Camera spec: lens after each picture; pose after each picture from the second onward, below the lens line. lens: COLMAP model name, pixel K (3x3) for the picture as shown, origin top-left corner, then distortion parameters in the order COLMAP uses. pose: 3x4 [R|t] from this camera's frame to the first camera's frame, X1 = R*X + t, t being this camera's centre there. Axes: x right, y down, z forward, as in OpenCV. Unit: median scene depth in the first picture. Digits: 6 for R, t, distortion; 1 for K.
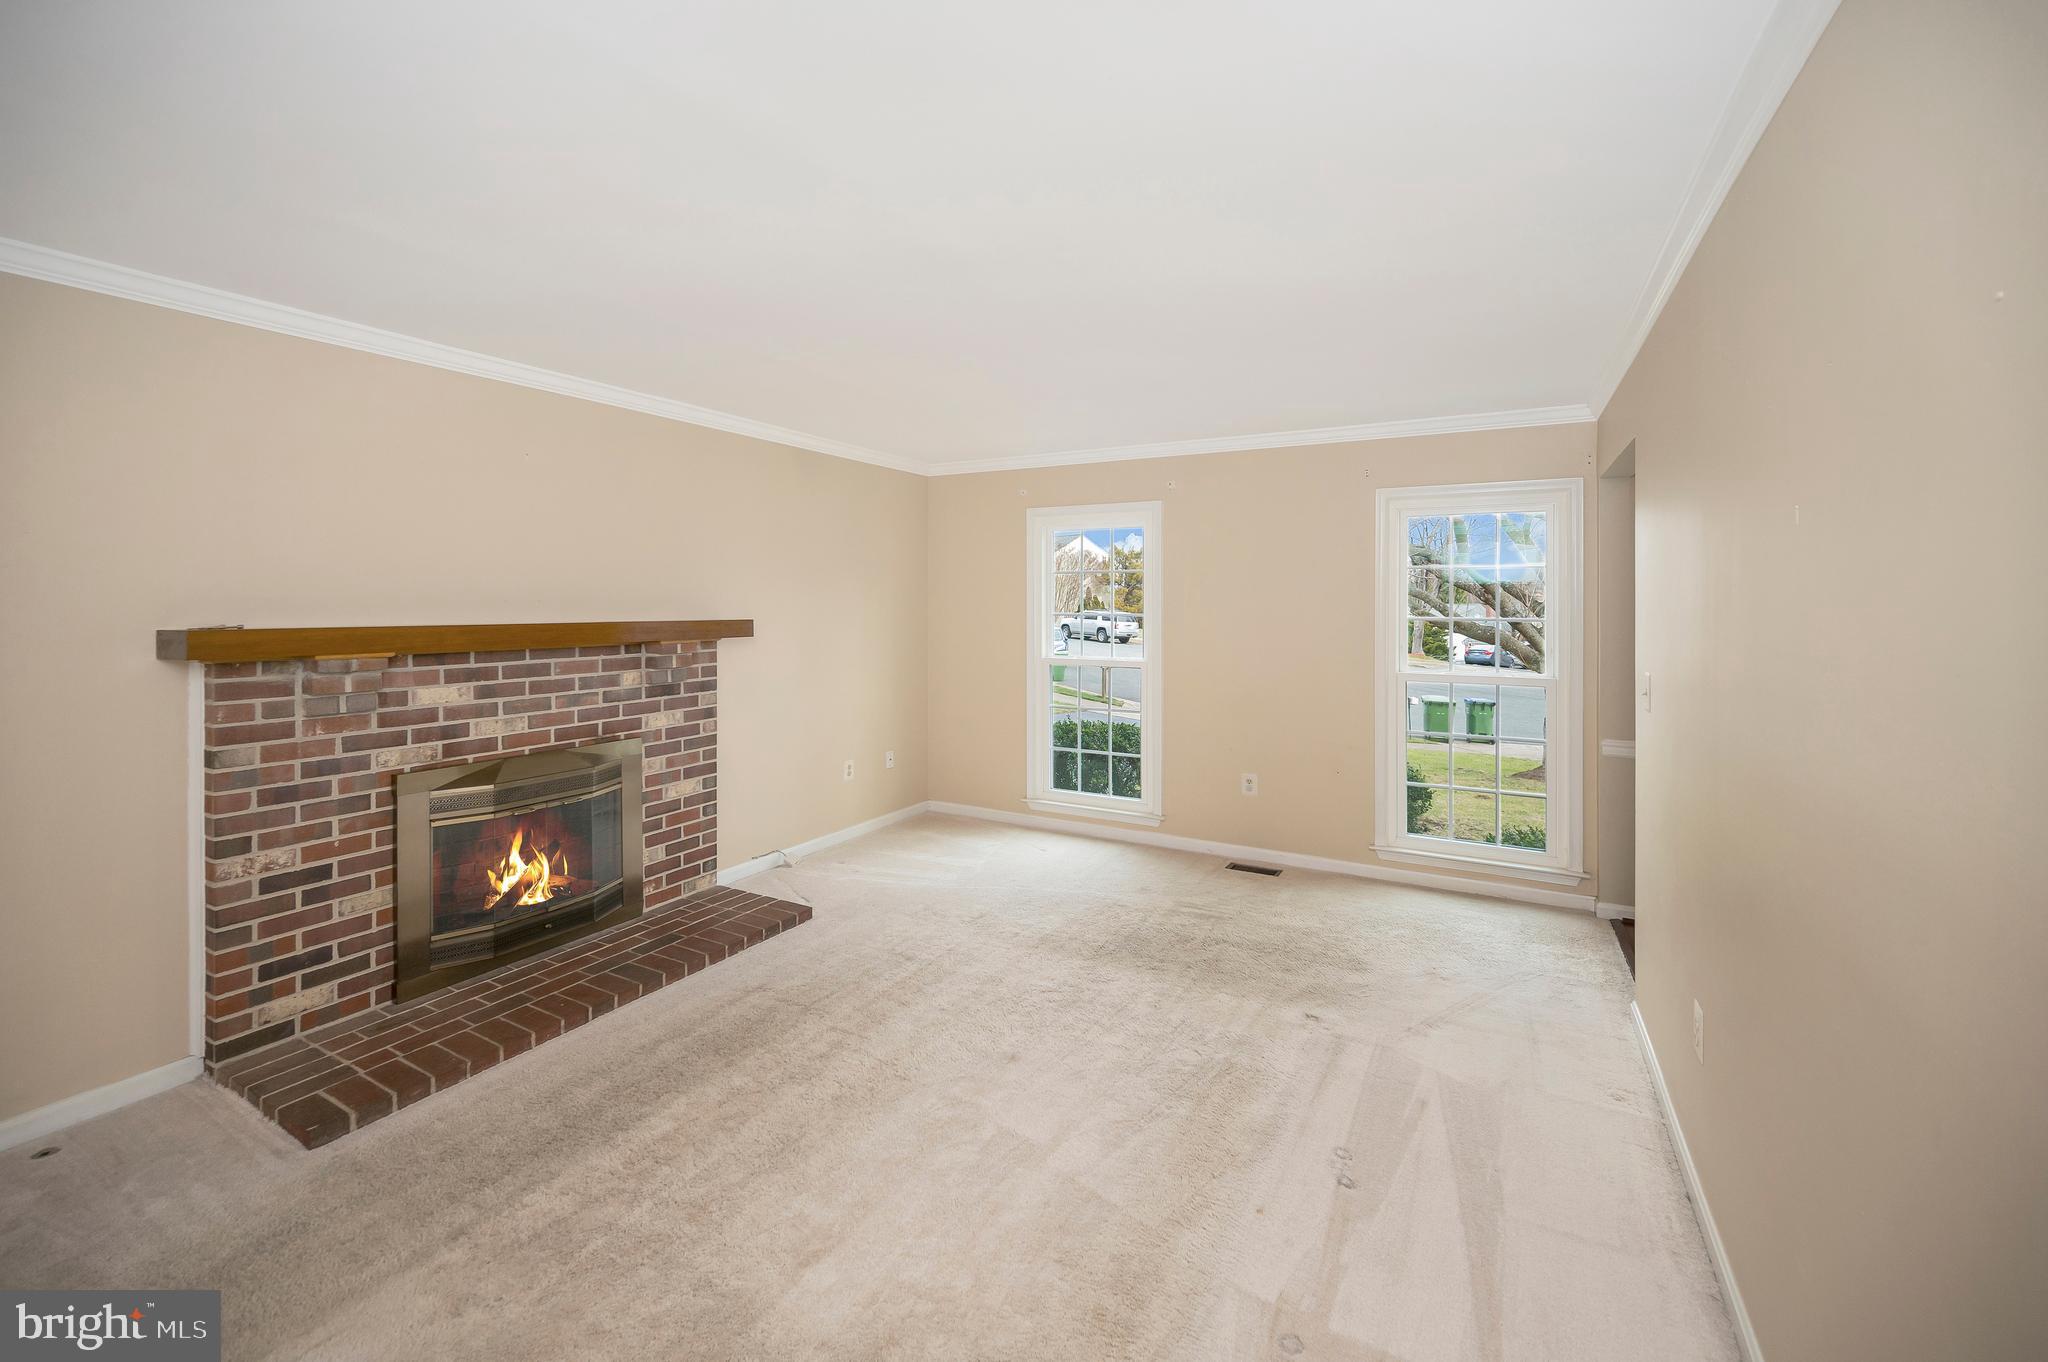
lens RADIAL K [[830.2, 0, 1002.4], [0, 830.2, 604.2], [0, 0, 1]] dist [0.001940, -0.000937]
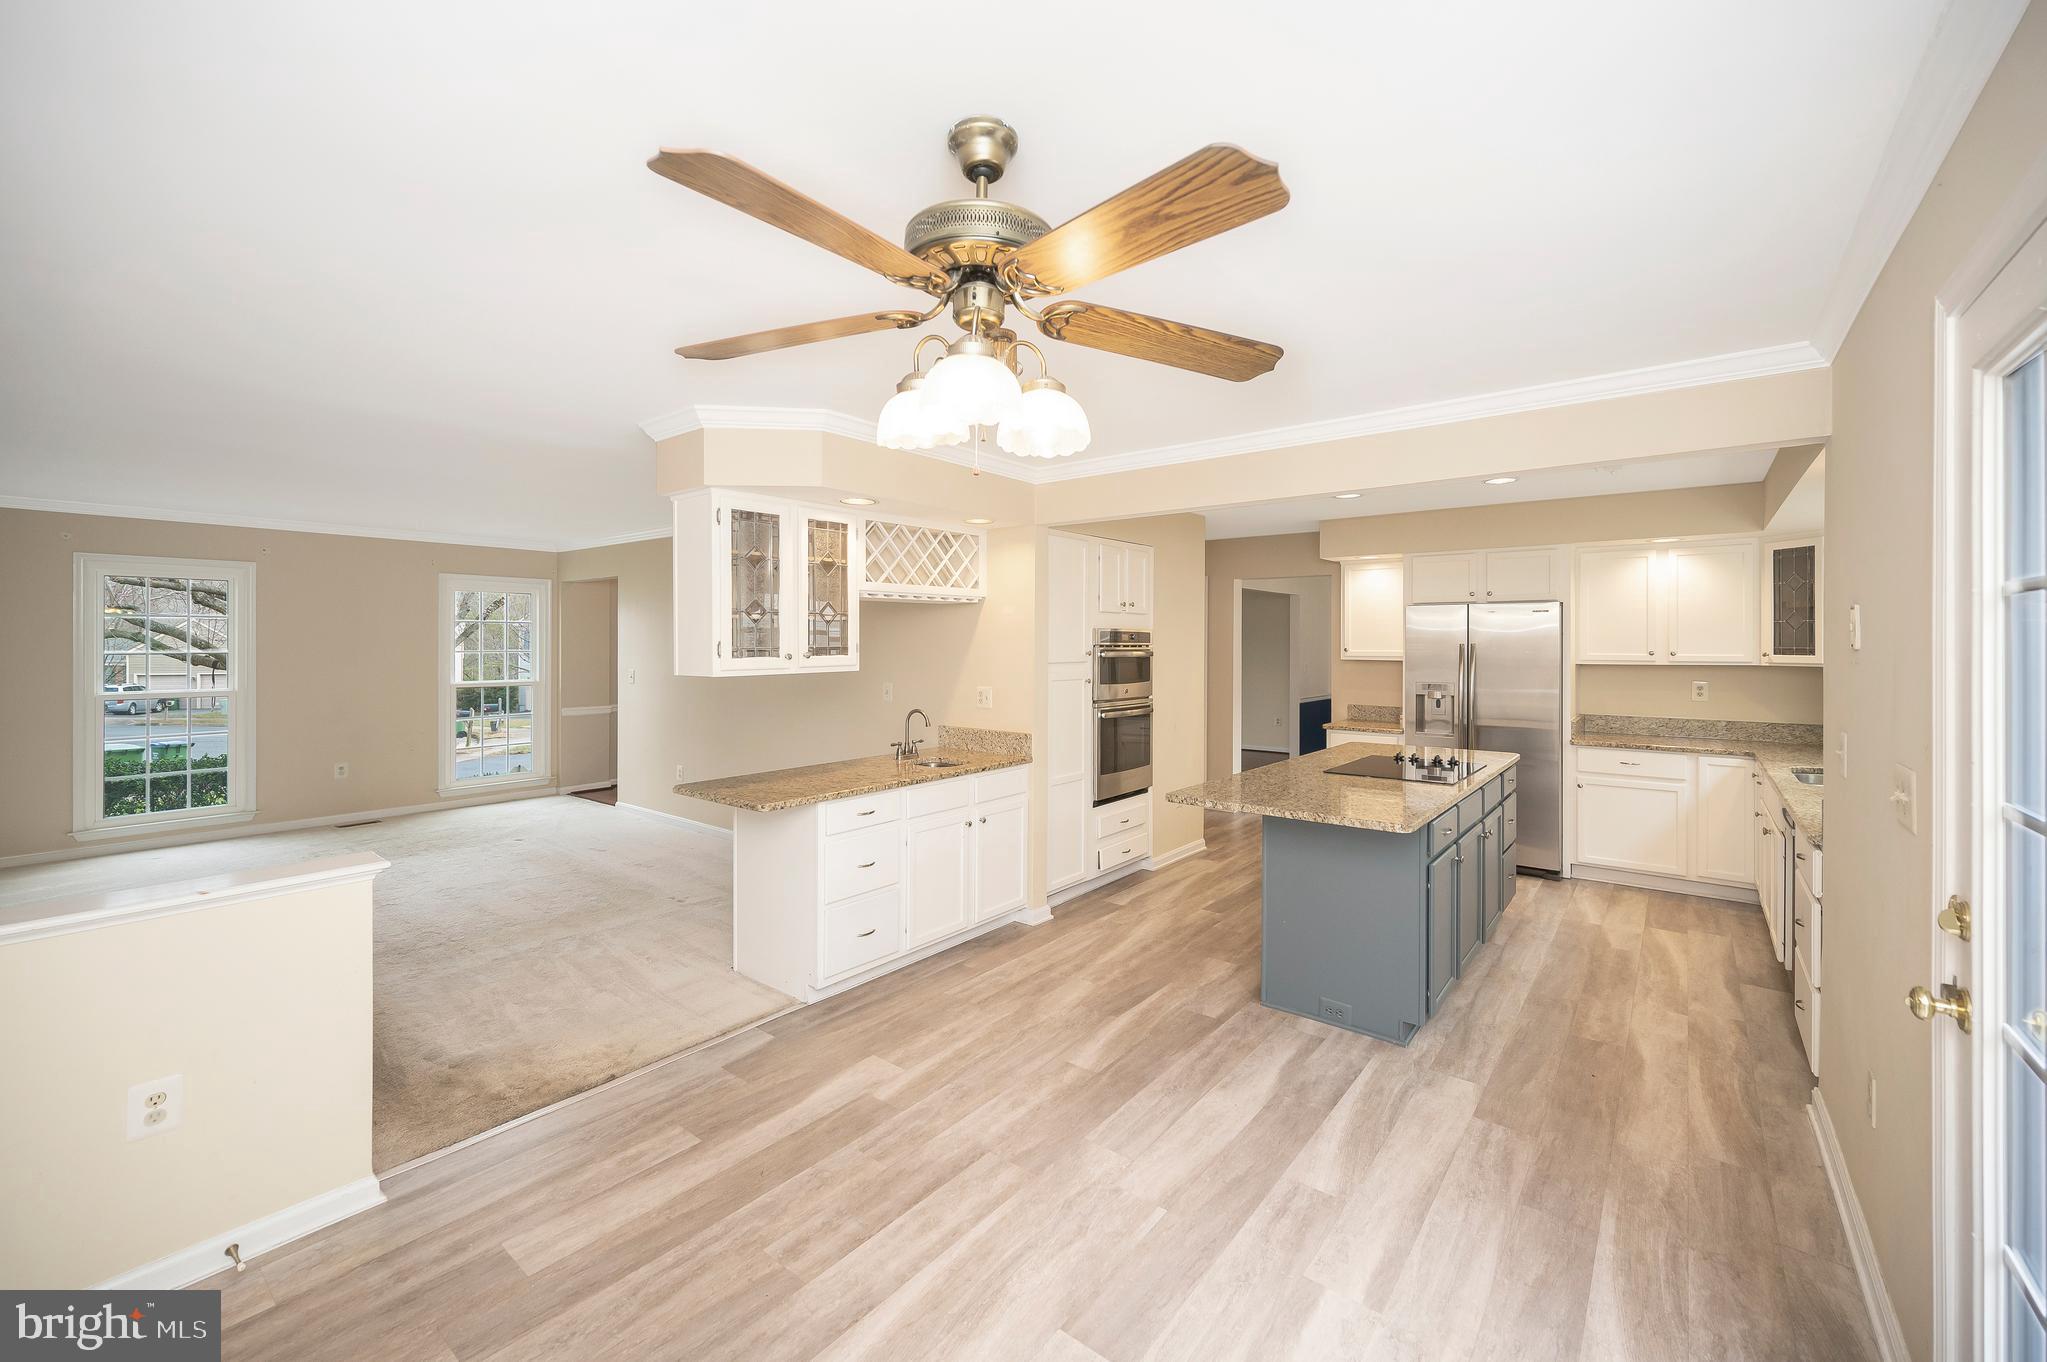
lens RADIAL K [[829.8, 0, 1021.9], [0, 829.8, 637.2], [0, 0, 1]] dist [0.001940, -0.000937]
pose [[0.144949, 0.006448, 0.989418, -1.558970], [-0.003792, 0.999975, -0.005962, -0.016724], [-0.989432, -0.002887, 0.144970, -0.613606]]
